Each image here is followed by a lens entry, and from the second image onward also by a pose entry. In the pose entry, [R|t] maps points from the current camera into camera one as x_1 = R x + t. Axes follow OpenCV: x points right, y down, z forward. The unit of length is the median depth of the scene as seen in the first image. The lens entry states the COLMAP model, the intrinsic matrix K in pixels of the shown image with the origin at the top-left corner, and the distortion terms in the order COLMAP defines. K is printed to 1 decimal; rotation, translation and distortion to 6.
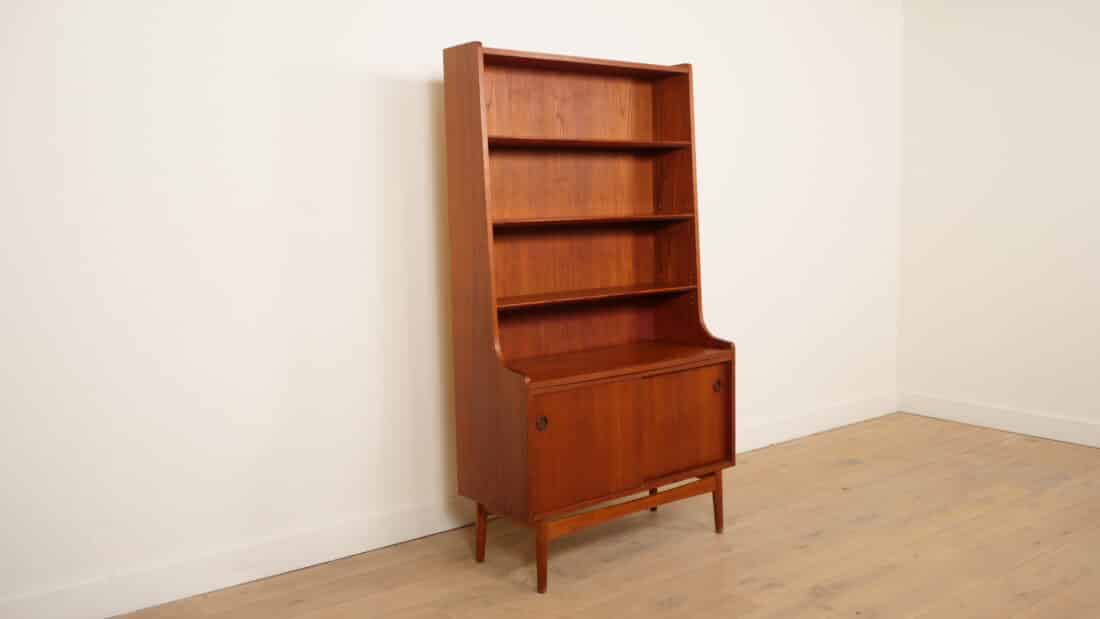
lens RADIAL K [[973.5, 0, 550.0], [0, 973.5, 309.5], [0, 0, 1]] dist [-0.001015, 0.001534]
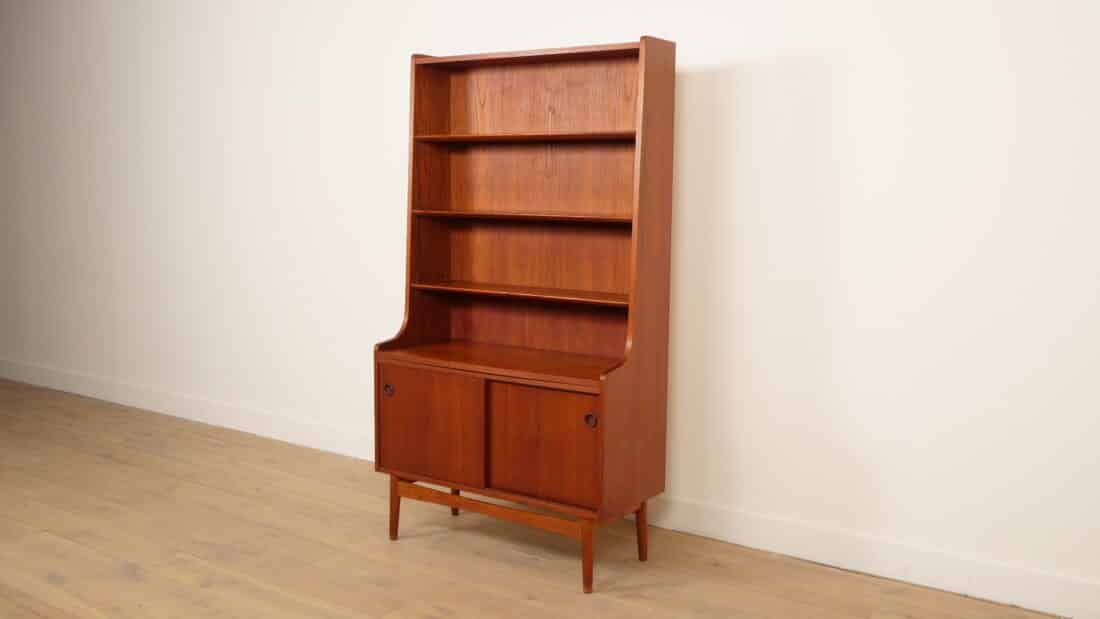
lens RADIAL K [[1061.9, 0, 550.0], [0, 1061.9, 309.5], [0, 0, 1]] dist [-0.004964, -0.001134]
pose [[0.281856, 0.138696, -0.949379, 1.029041], [-0.122151, 0.986632, 0.107874, -0.112232], [0.951649, 0.085563, 0.295030, 0.687403]]
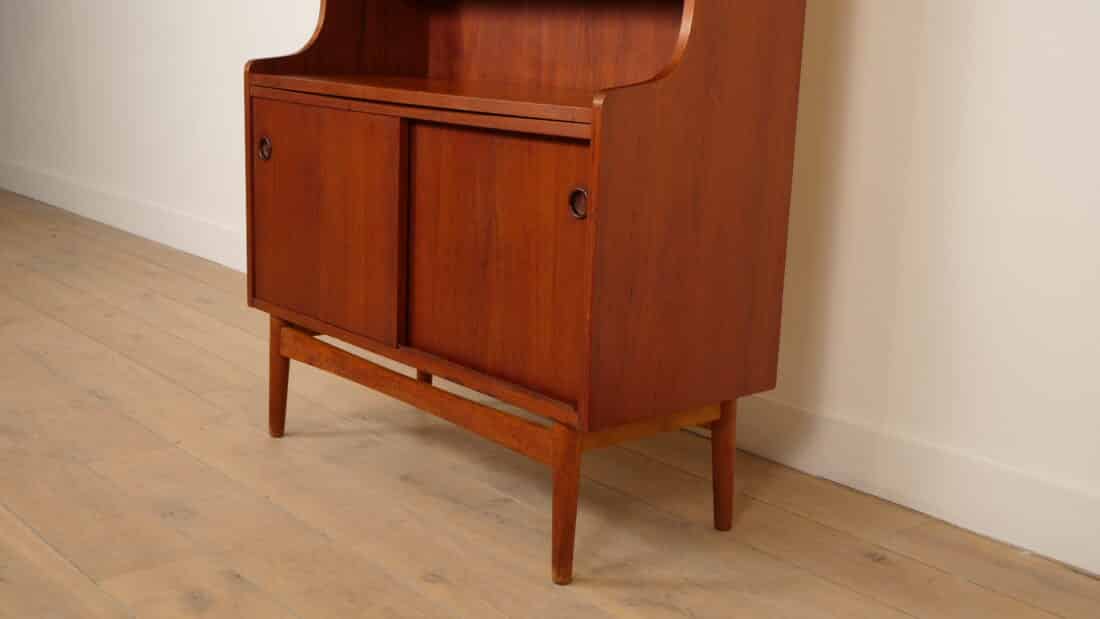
lens RADIAL K [[1298.7, 0, 550.0], [0, 1298.7, 309.5], [0, 0, 1]] dist [0.091839, 0.002995]
pose [[0.025251, 0.227957, -0.973344, 0.669651], [-0.145924, 0.964066, 0.221999, 0.008944], [0.988974, 0.136428, 0.057608, 0.970079]]
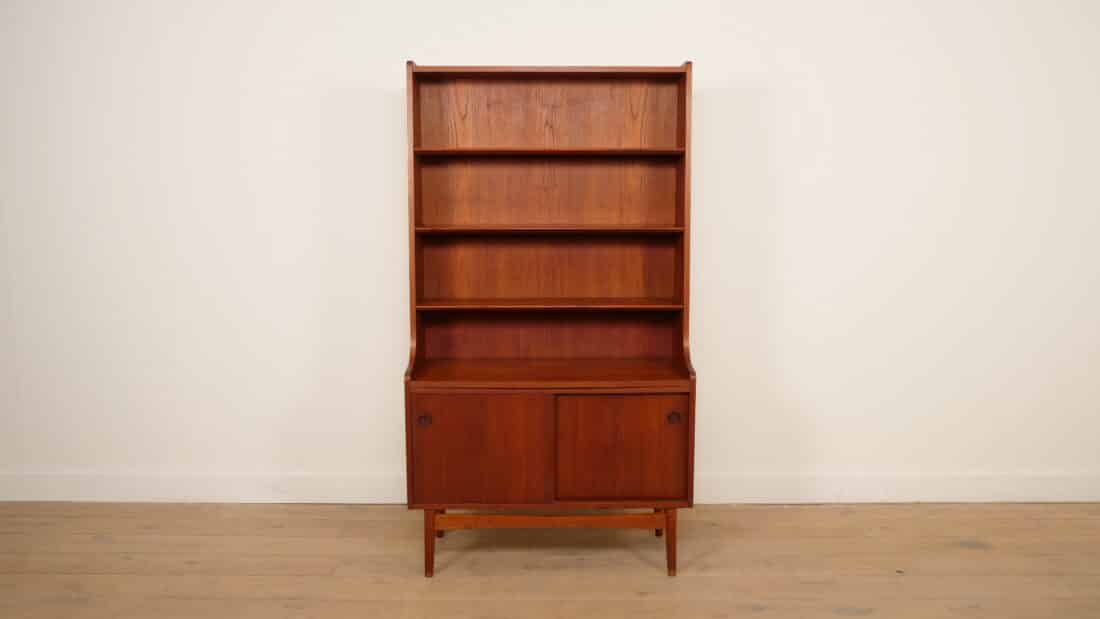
lens RADIAL K [[900.4, 0, 550.0], [0, 900.4, 309.5], [0, 0, 1]] dist [-0.005641, -0.003946]
pose [[0.787927, 0.105429, -0.606676, 0.583210], [-0.083965, 0.994427, 0.063761, -0.066375], [0.610017, 0.000701, 0.792388, 0.259898]]
